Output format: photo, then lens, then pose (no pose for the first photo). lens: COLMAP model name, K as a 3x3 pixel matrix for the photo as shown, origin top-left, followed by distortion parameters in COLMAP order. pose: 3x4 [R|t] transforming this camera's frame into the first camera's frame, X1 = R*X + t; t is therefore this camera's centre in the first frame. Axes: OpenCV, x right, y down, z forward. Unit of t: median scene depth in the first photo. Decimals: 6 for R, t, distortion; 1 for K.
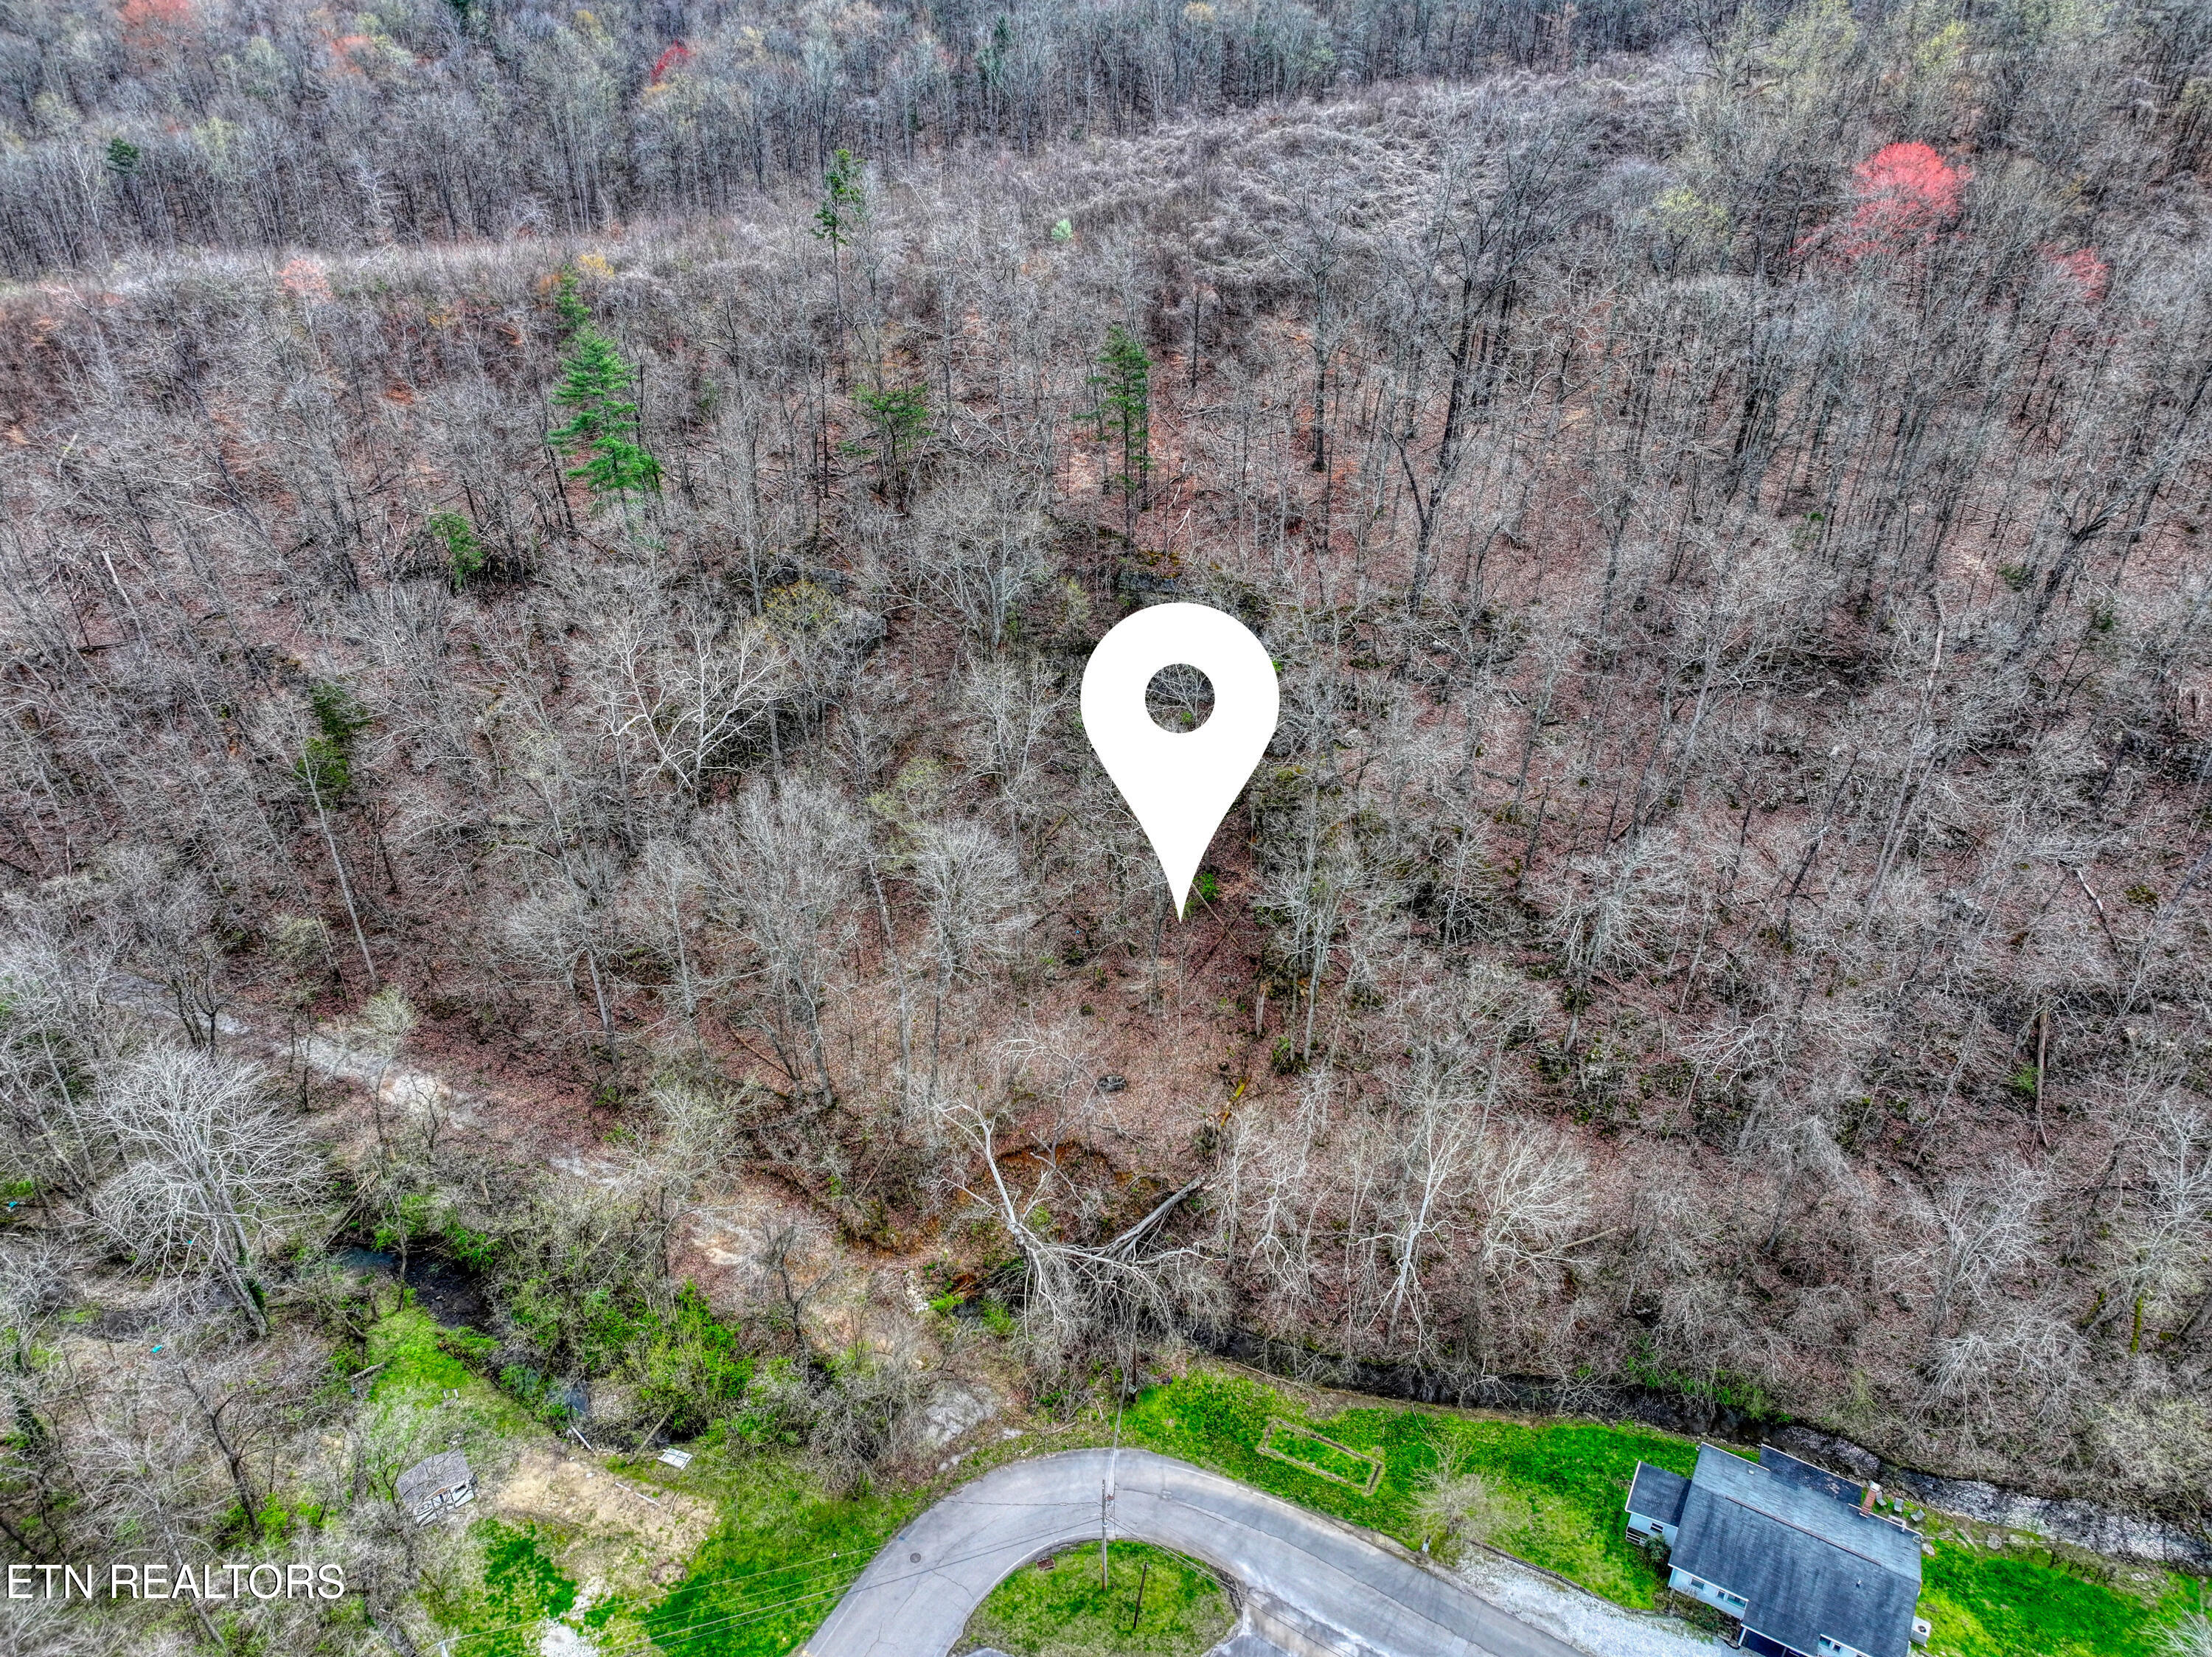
lens RADIAL K [[1556.6, 0, 1117.8], [0, 1556.6, 823.3], [0, 0, 1]] dist [0.001475, 0.011706]
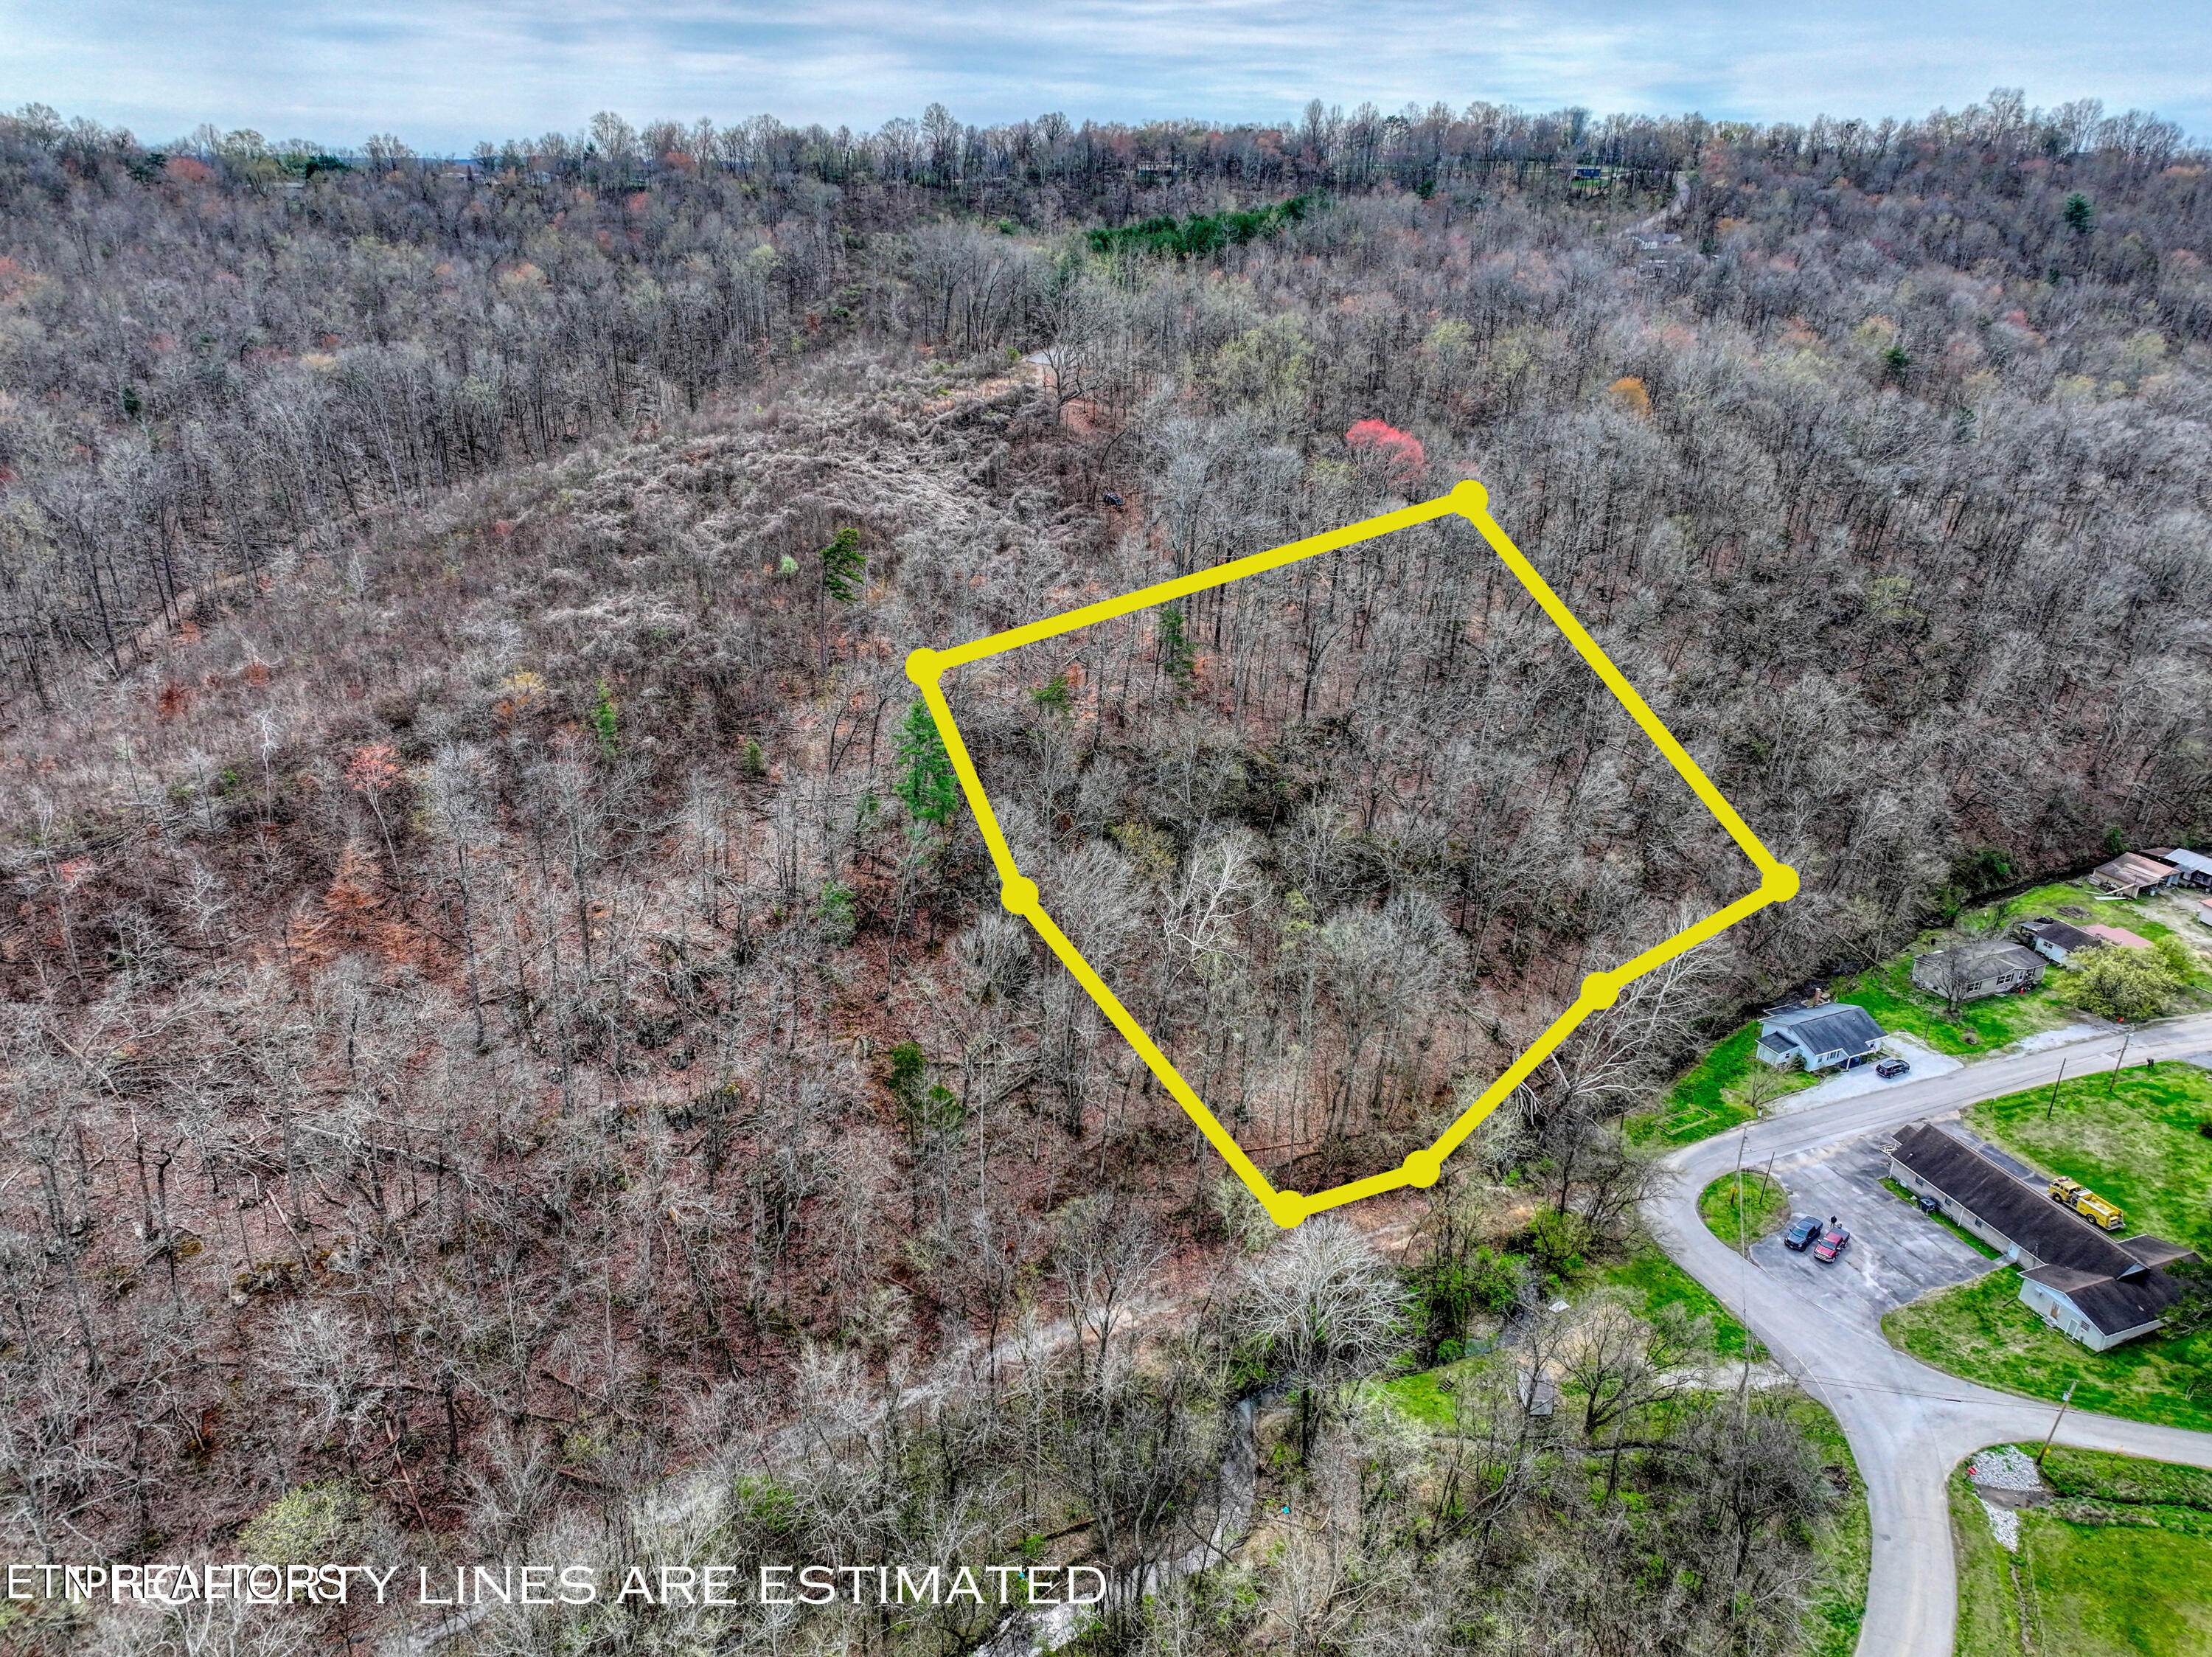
lens RADIAL K [[1544.5, 0, 1116.4], [0, 1544.5, 822.9], [0, 0, 1]] dist [0.008890, 0.005319]
pose [[0.597037, -0.318761, 0.736165, -1.244261], [0.411995, 0.909237, 0.059570, -0.250317], [-0.688337, 0.267731, 0.674176, 0.104753]]
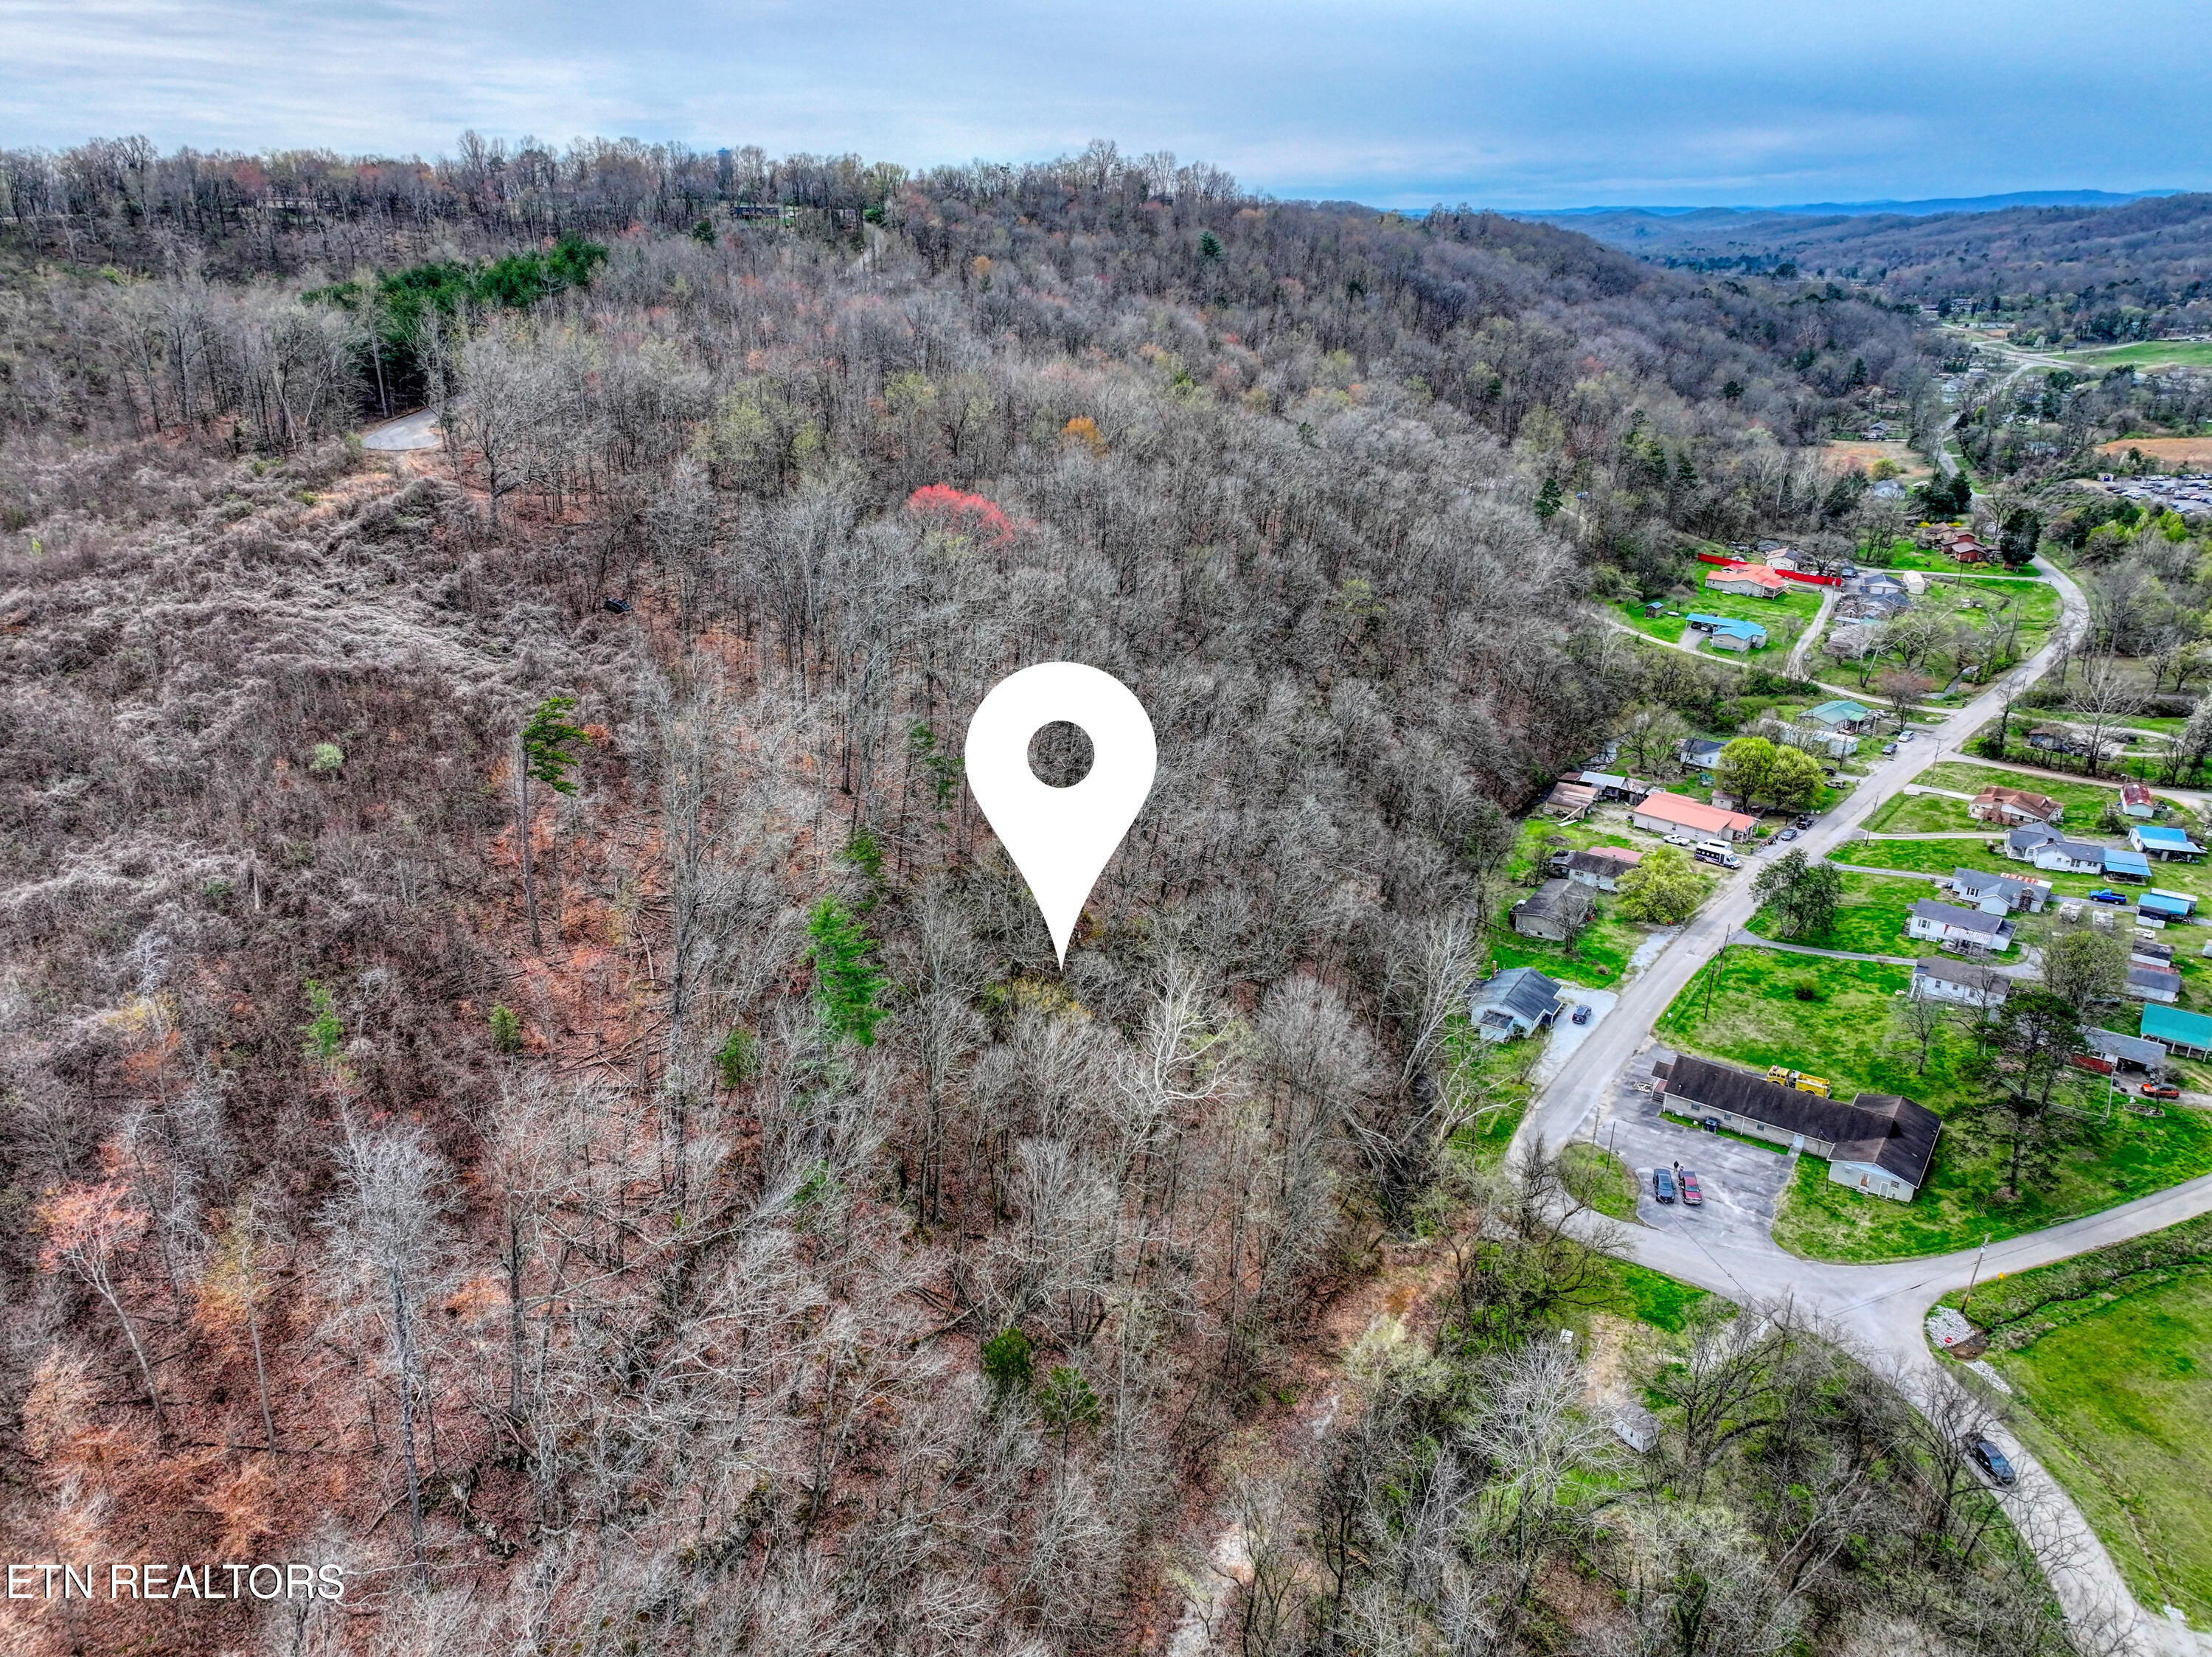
lens RADIAL K [[1544.5, 0, 1116.4], [0, 1544.5, 822.9], [0, 0, 1]] dist [0.008890, 0.005319]
pose [[0.046244, -0.378351, 0.924506, -1.267617], [0.507665, 0.805970, 0.304447, -0.589022], [-0.860312, 0.455261, 0.229347, 0.644293]]
